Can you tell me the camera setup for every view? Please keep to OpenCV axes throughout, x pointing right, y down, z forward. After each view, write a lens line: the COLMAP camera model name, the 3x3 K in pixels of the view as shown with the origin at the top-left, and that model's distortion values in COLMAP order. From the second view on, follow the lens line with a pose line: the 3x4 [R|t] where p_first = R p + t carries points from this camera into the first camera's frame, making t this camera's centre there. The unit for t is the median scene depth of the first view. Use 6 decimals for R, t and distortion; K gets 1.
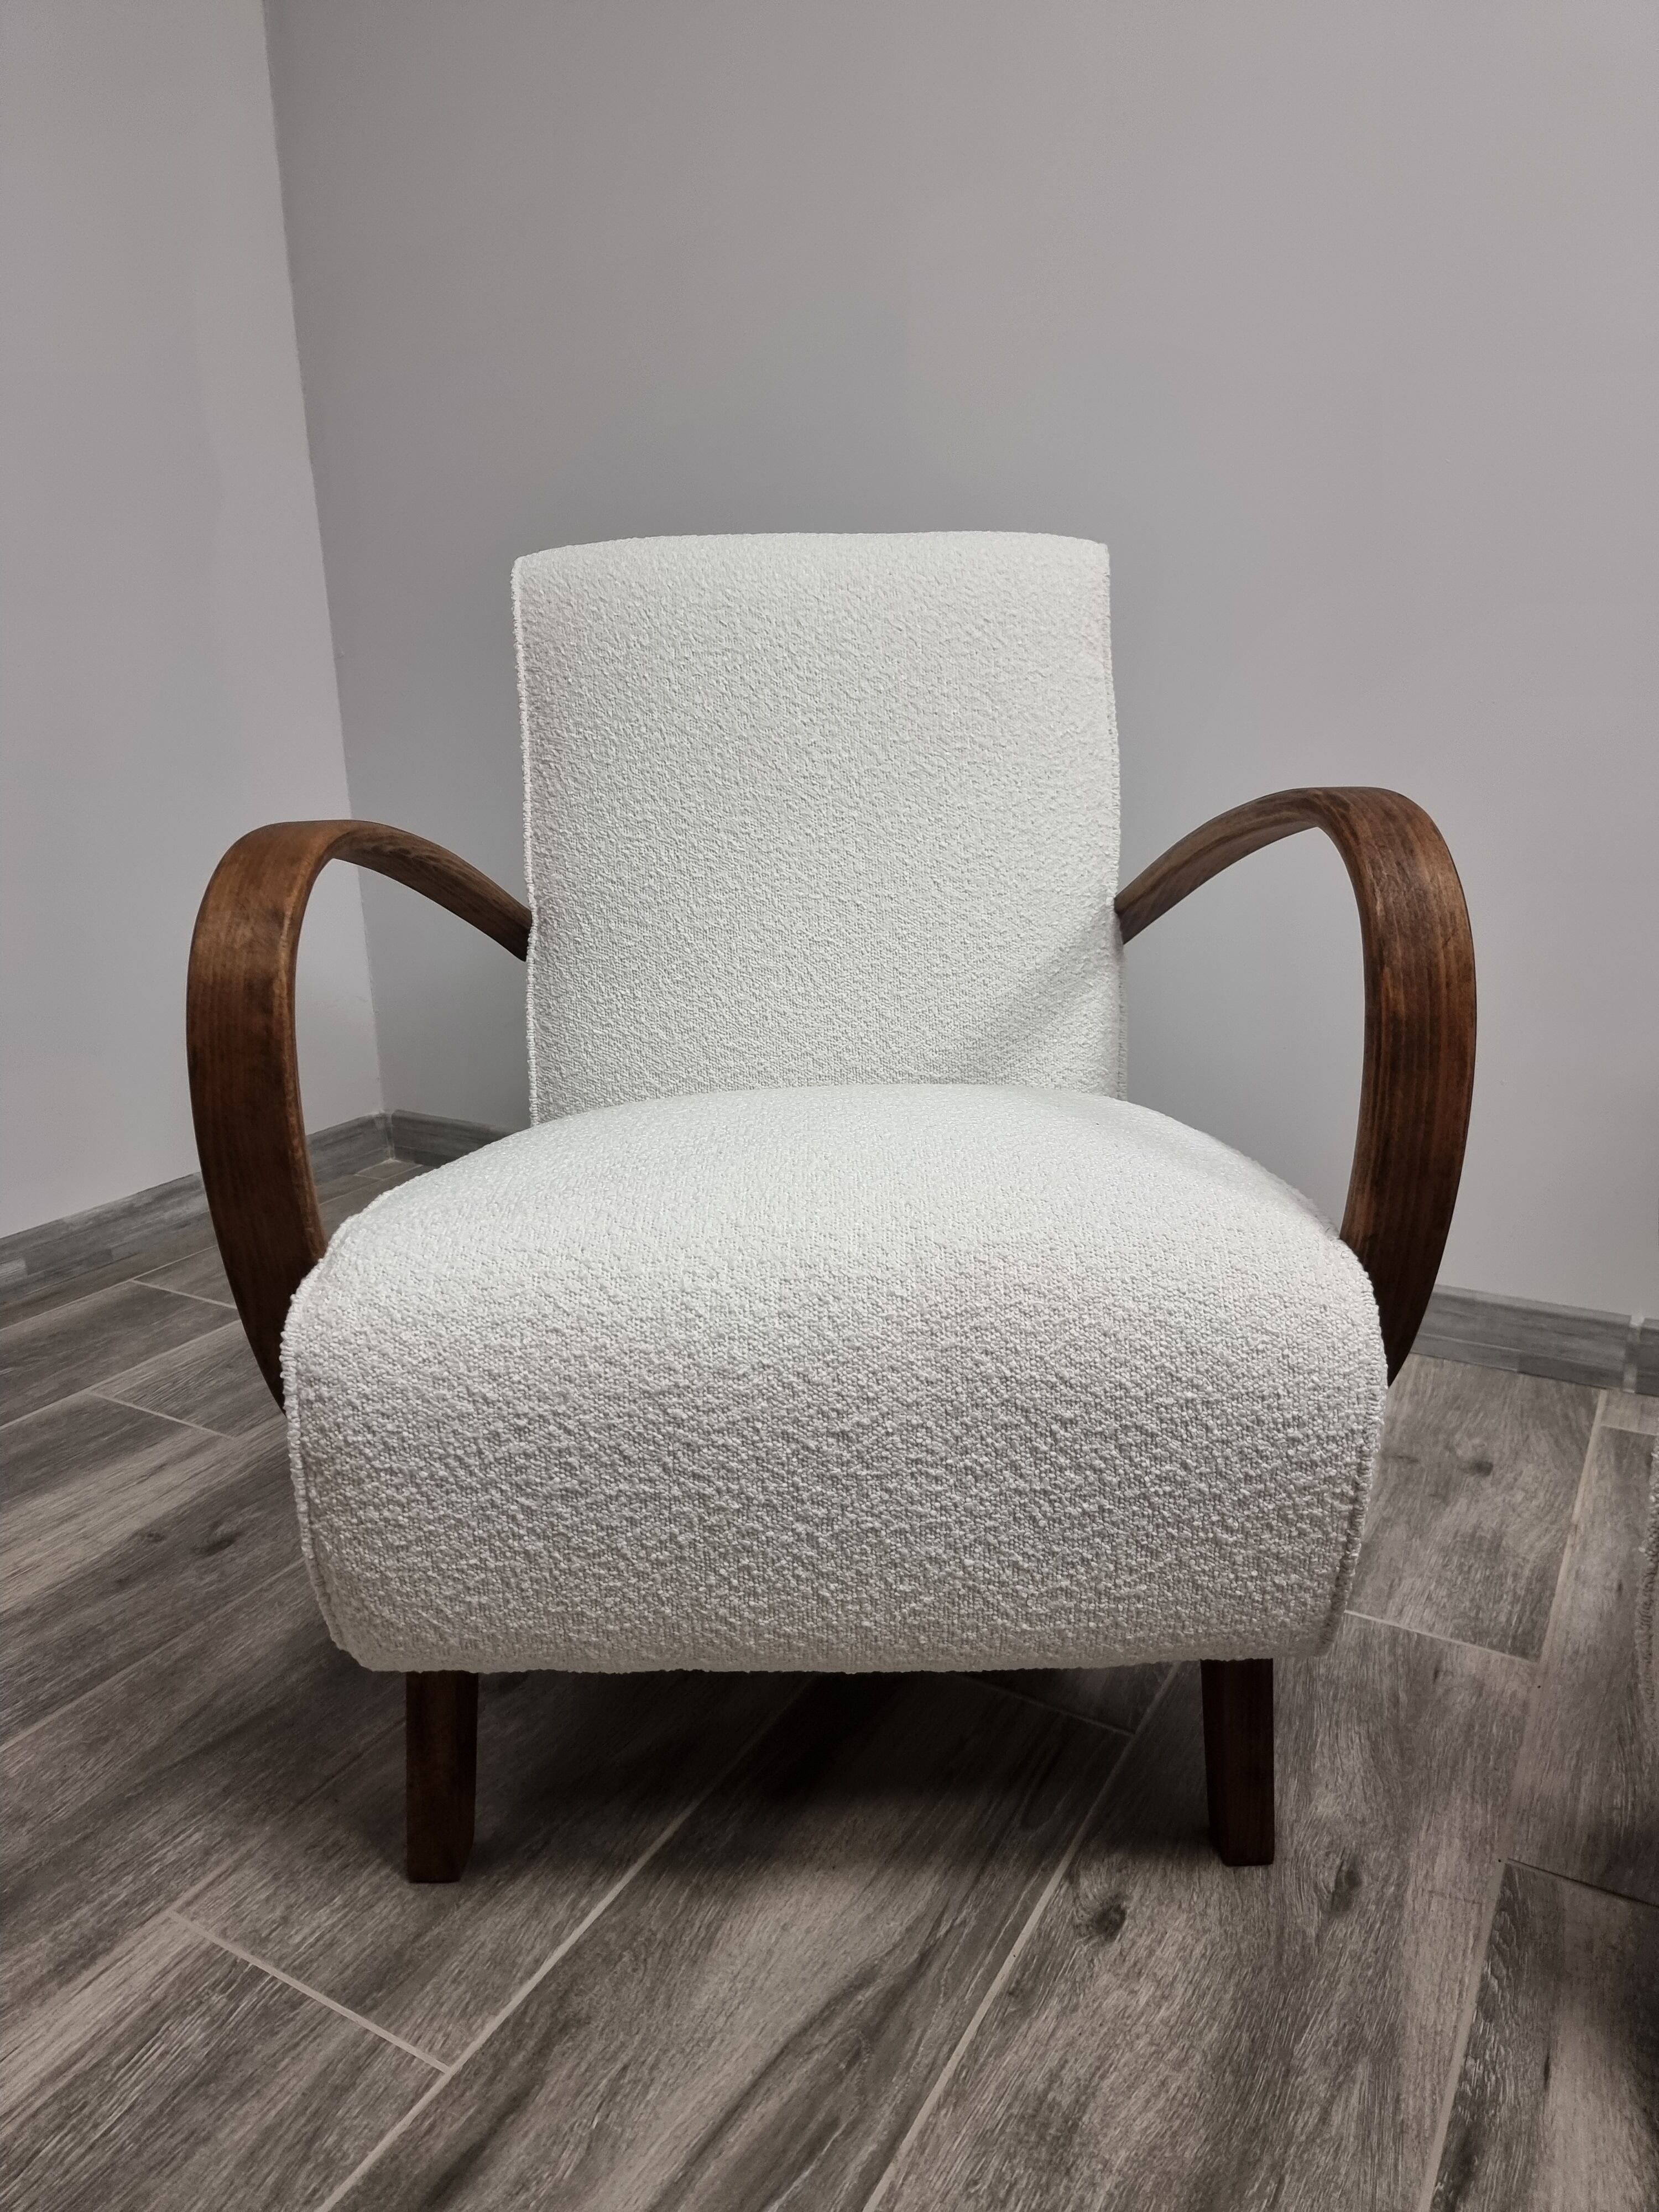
lens RADIAL K [[1548.0, 0, 818.0], [0, 1548.0, 1087.1], [0, 0, 1]] dist [0.071596, -0.059599]
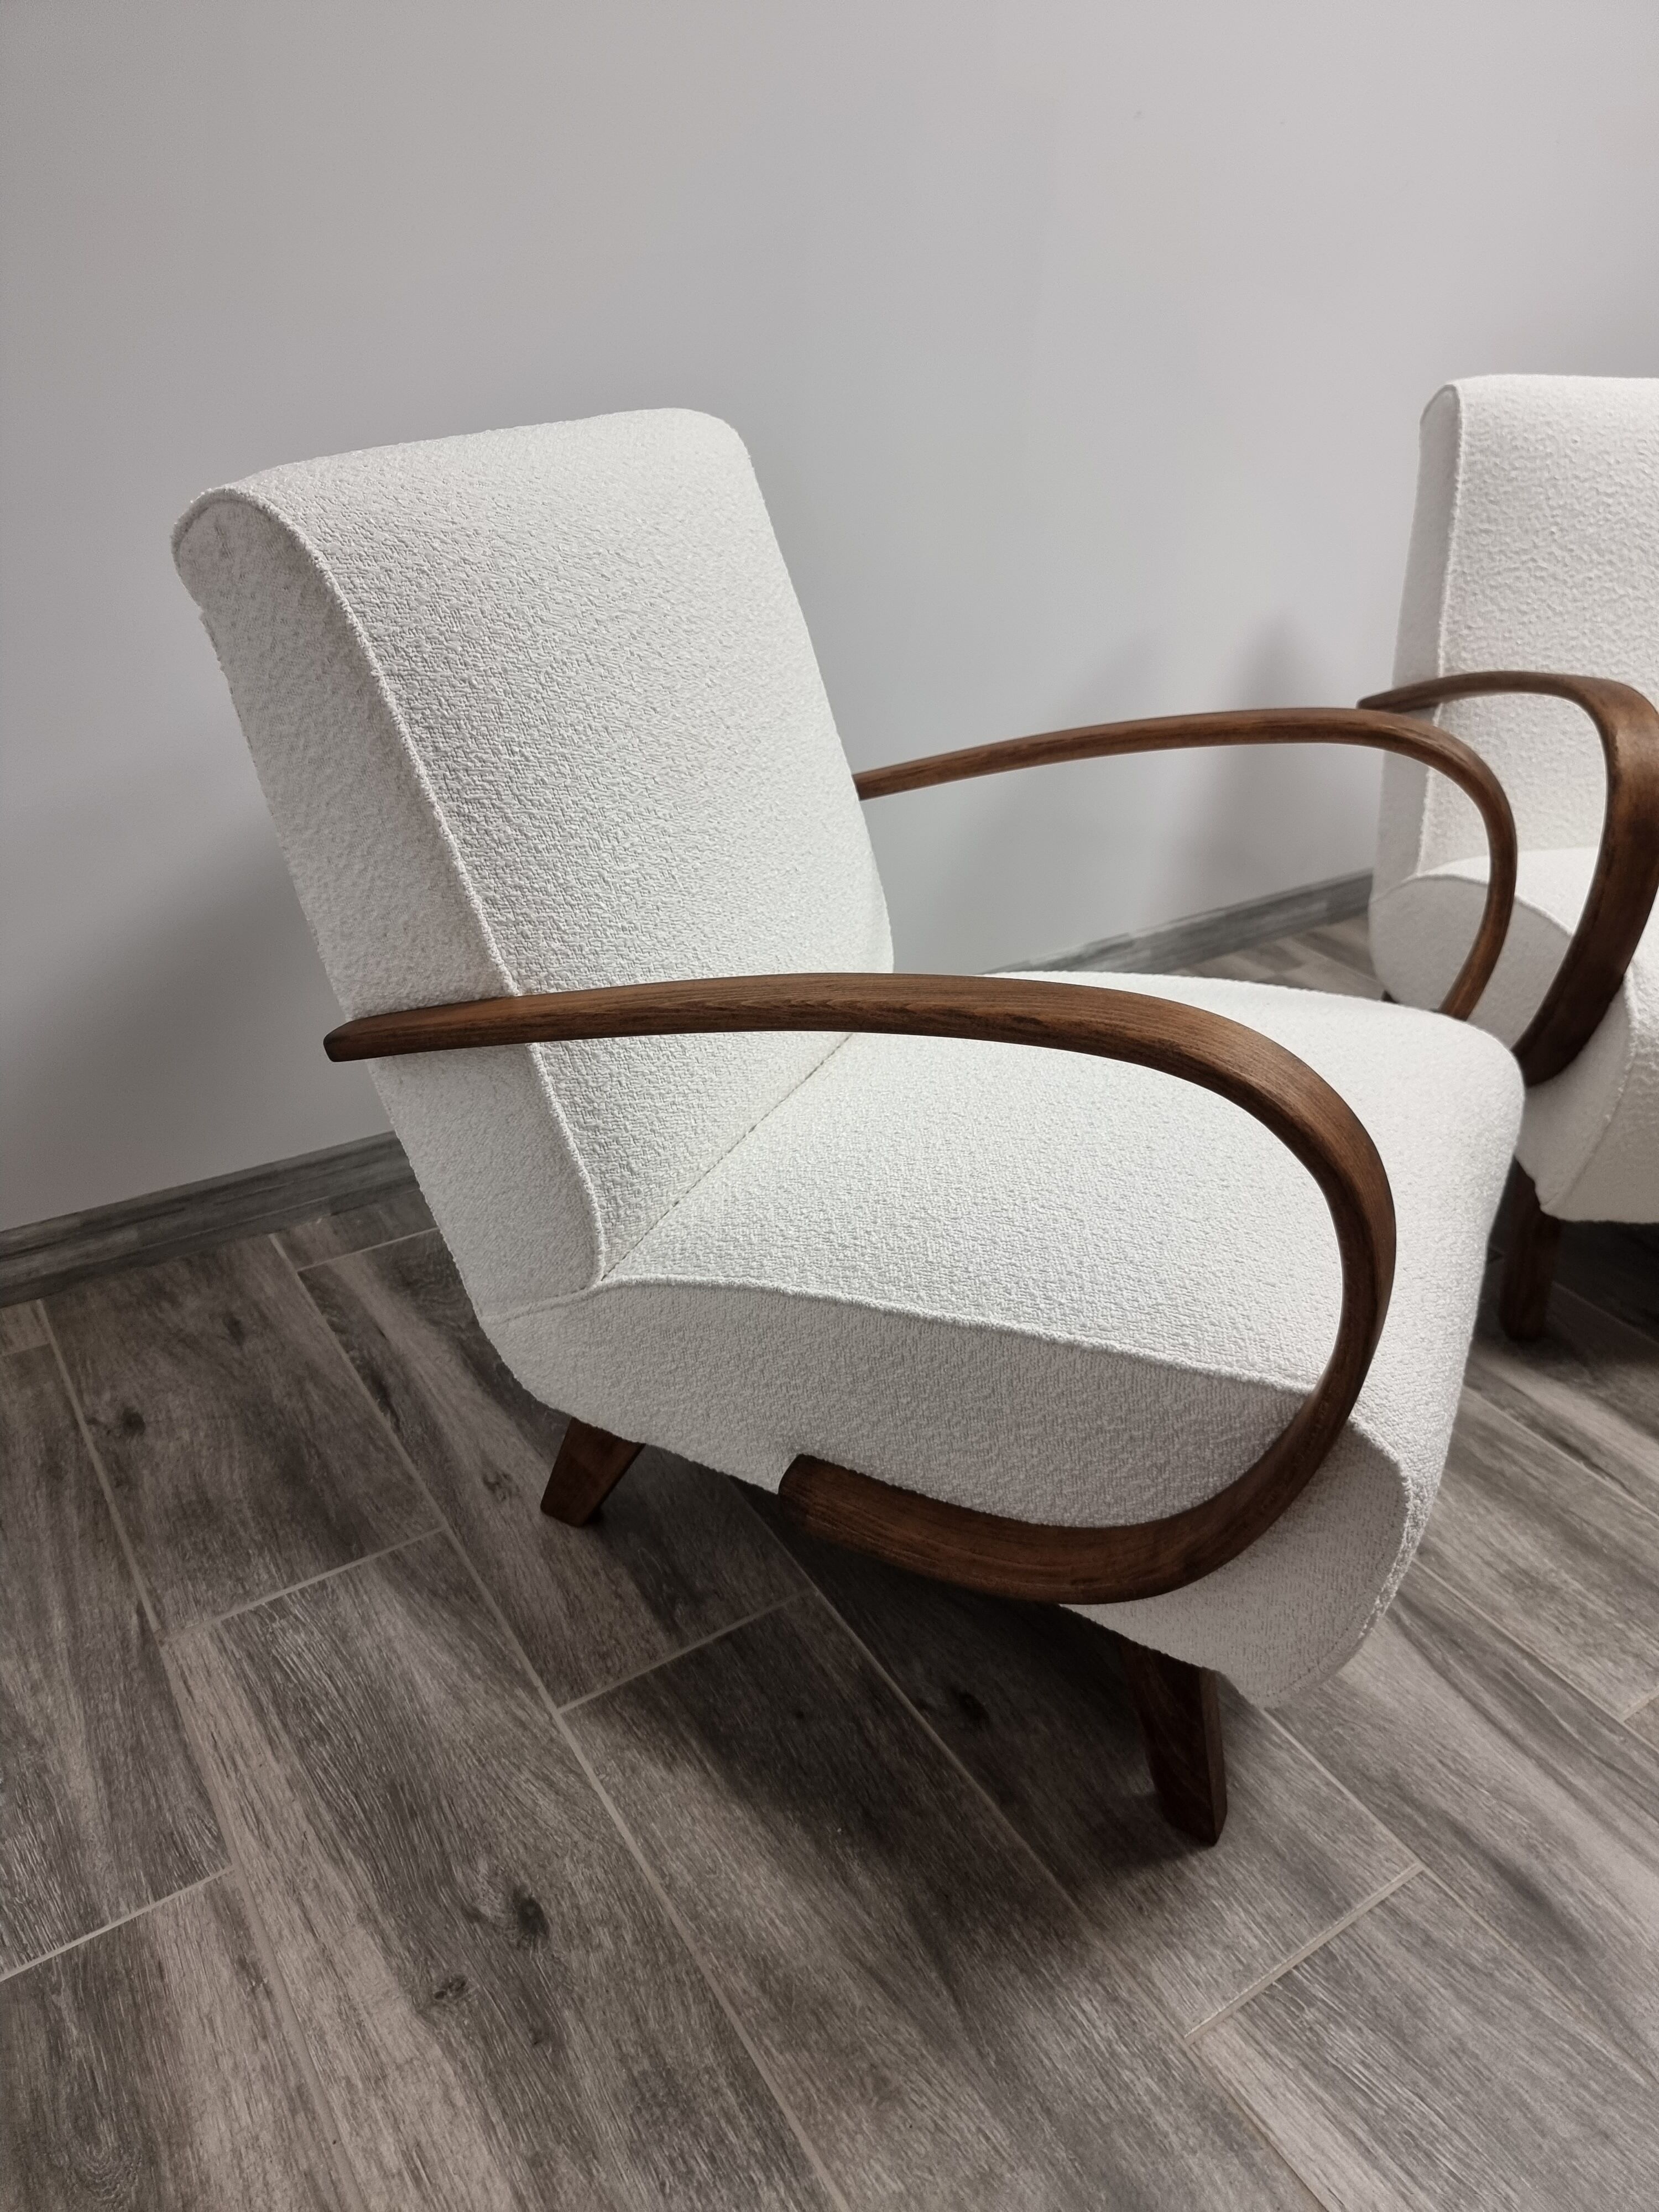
lens RADIAL K [[1548.0, 0, 818.6], [0, 1548.0, 1110.3], [0, 0, 1]] dist [0.071596, -0.059599]
pose [[0.441333, -0.417504, 0.794302, -1.168592], [0.188793, 0.908559, 0.372662, -0.499132], [-0.877259, -0.014509, 0.479799, 0.781767]]
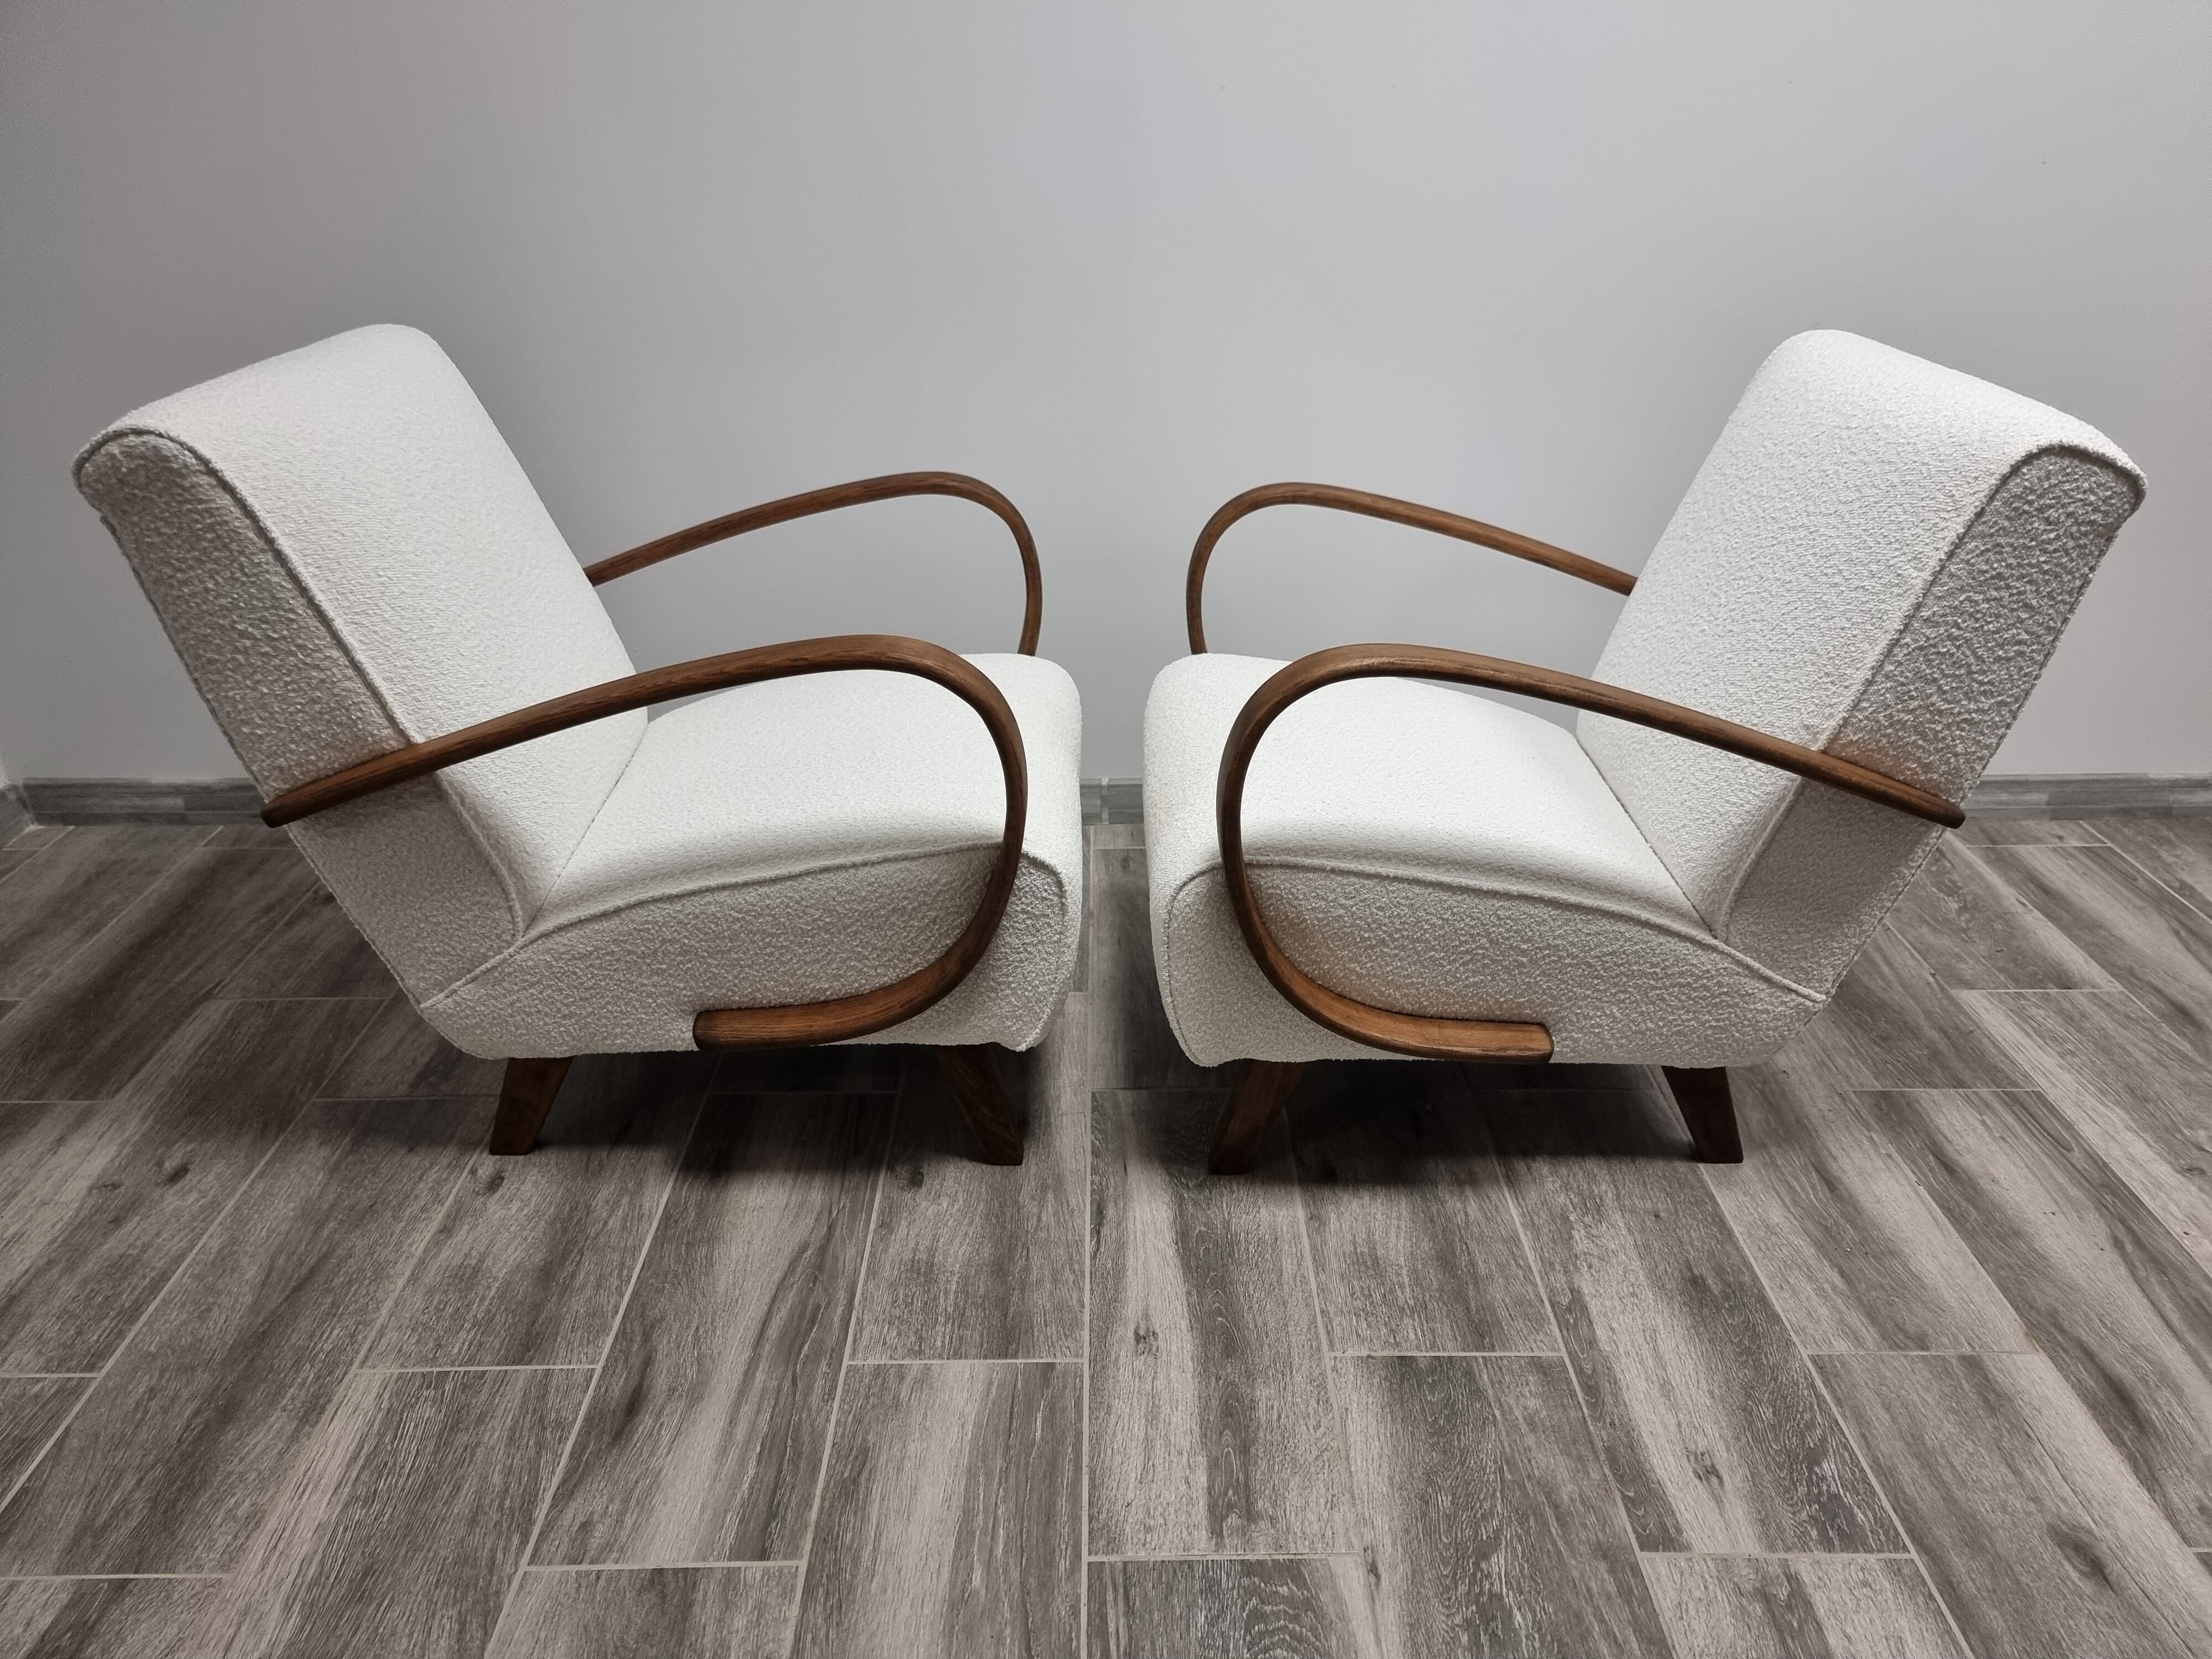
lens RADIAL K [[1548.0, 0, 1129.0], [0, 1548.0, 832.7], [0, 0, 1]] dist [0.071596, -0.059599]
pose [[0.853592, -0.208317, 0.477477, -0.420810], [0.111784, 0.968460, 0.222688, -0.273066], [-0.508808, -0.136711, 0.849956, -0.690666]]
